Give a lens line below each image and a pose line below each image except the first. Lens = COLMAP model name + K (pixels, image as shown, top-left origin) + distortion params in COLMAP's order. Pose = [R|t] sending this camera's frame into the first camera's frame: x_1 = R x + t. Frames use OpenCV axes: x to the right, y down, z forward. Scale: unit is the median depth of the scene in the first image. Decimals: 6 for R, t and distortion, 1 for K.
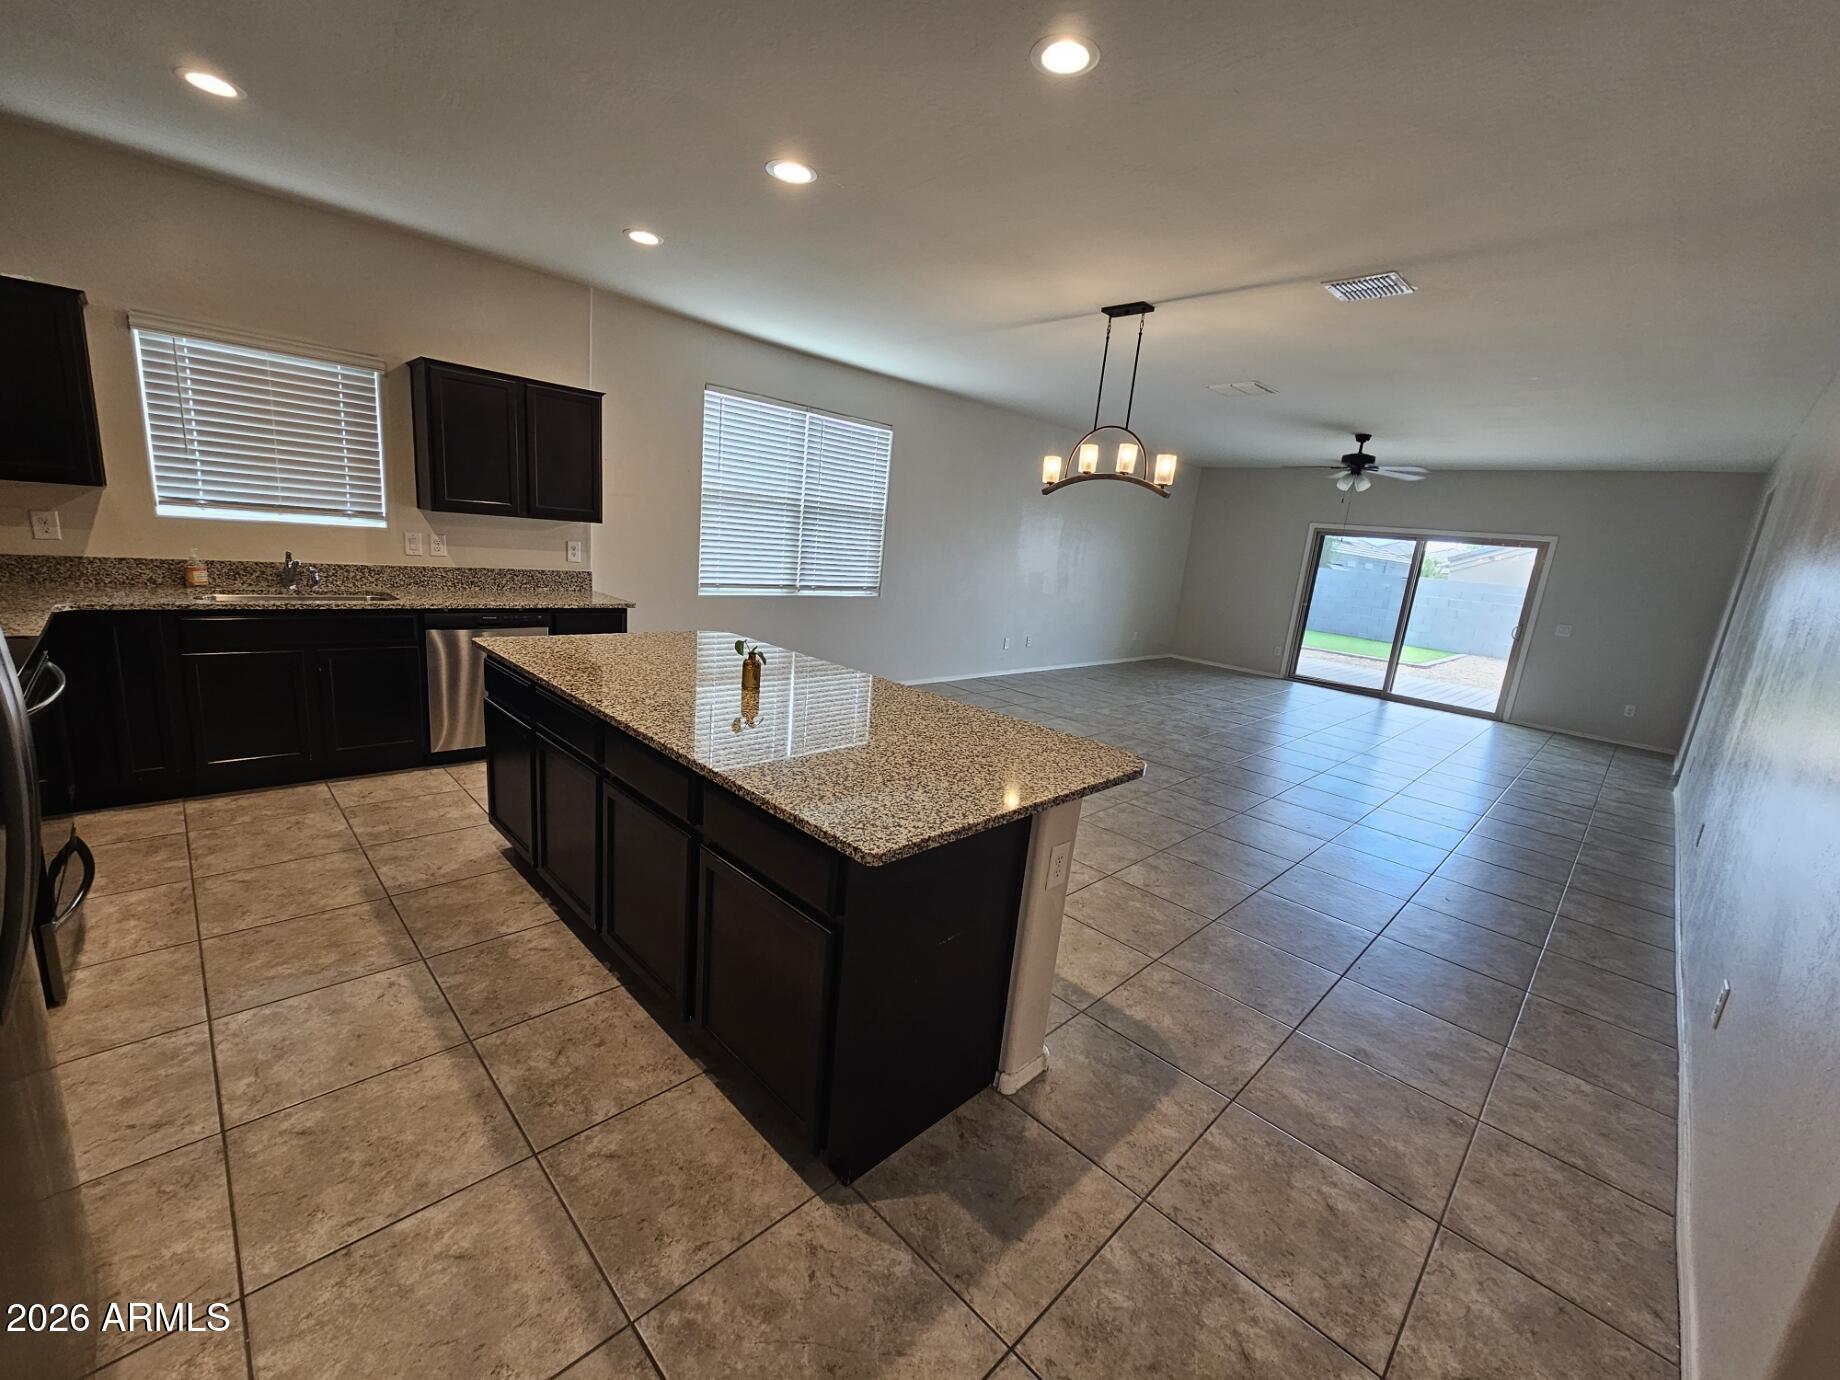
lens RADIAL K [[750.7, 0, 921.5], [0, 750.7, 693.8], [0, 0, 1]] dist [0.000054, -0.000215]
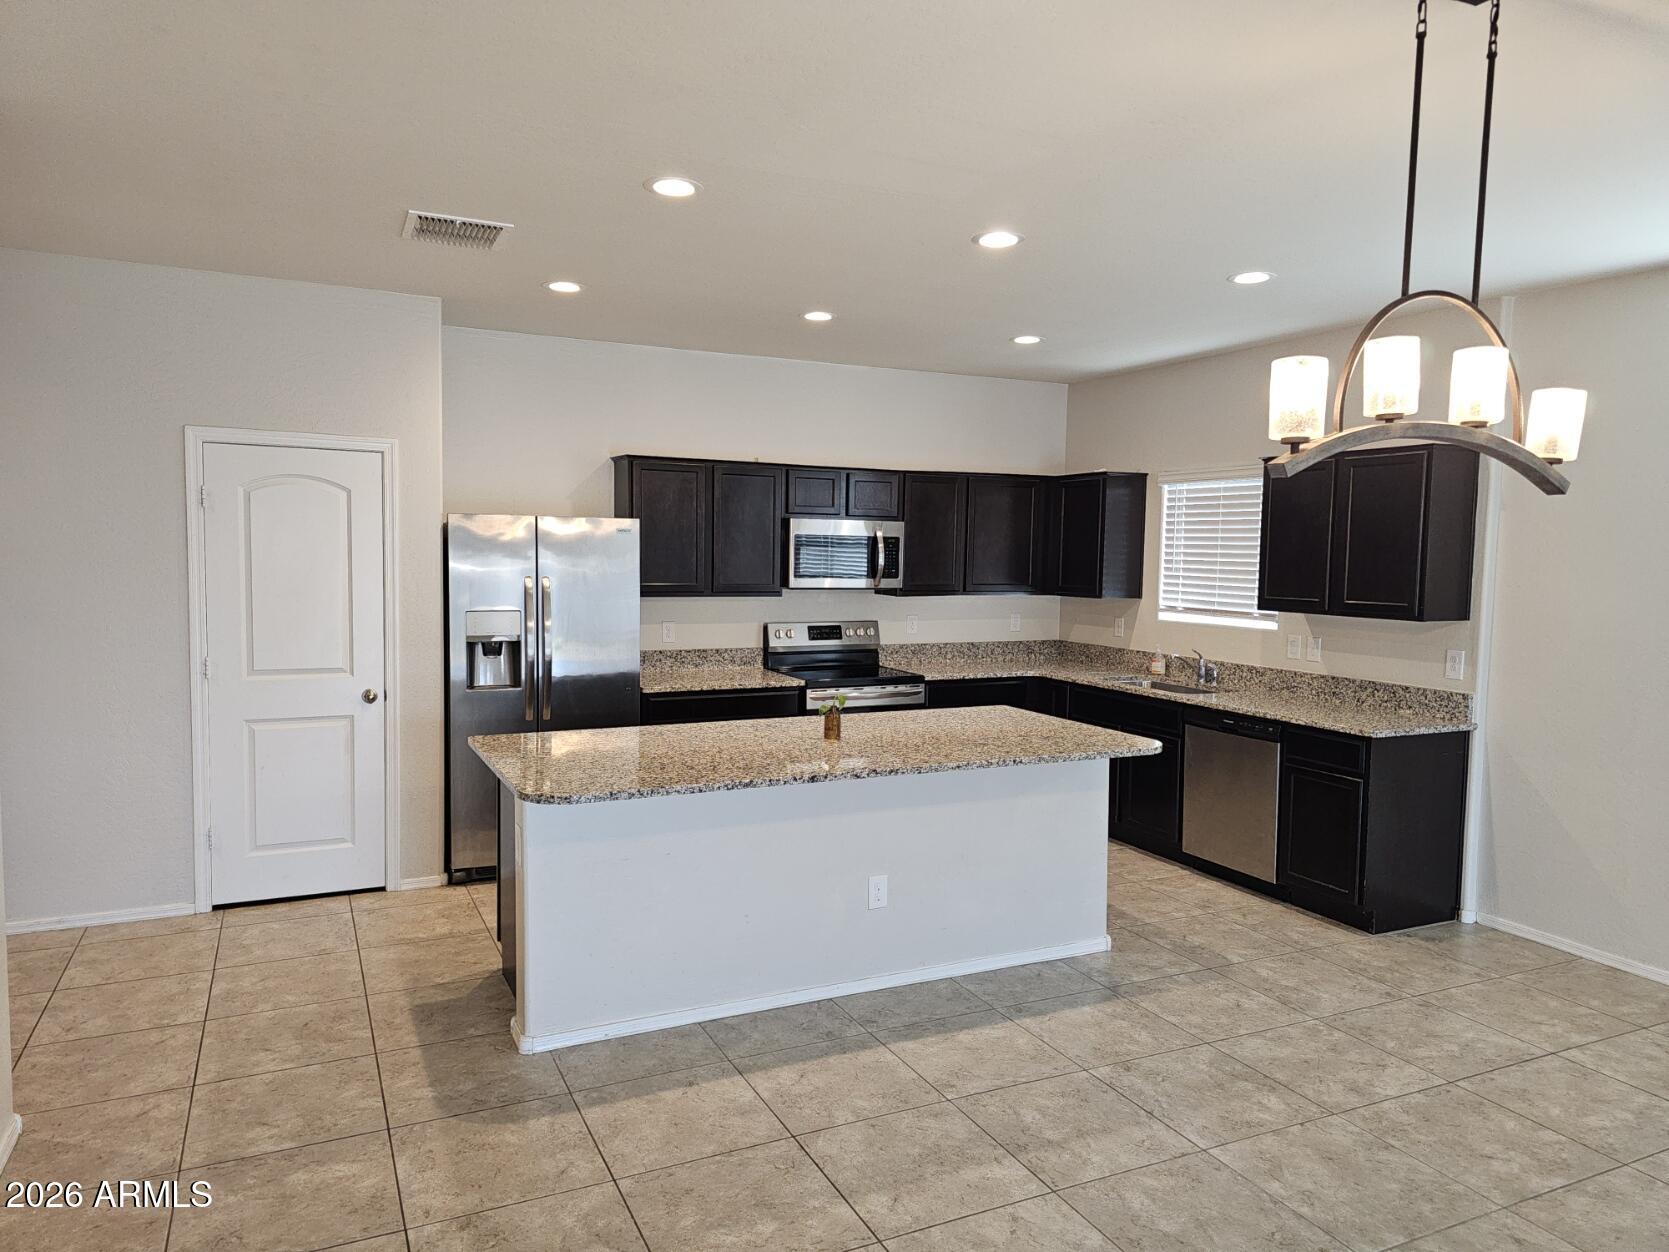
lens RADIAL K [[1130.1, 0, 834.6], [0, 1130.1, 629.7], [0, 0, 1]] dist [-0.003529, -0.003293]
pose [[-0.326820, -0.032428, -0.944530, 1.045042], [-0.246730, 0.967680, 0.052149, -0.194661], [0.912312, 0.250087, -0.324258, 1.181751]]
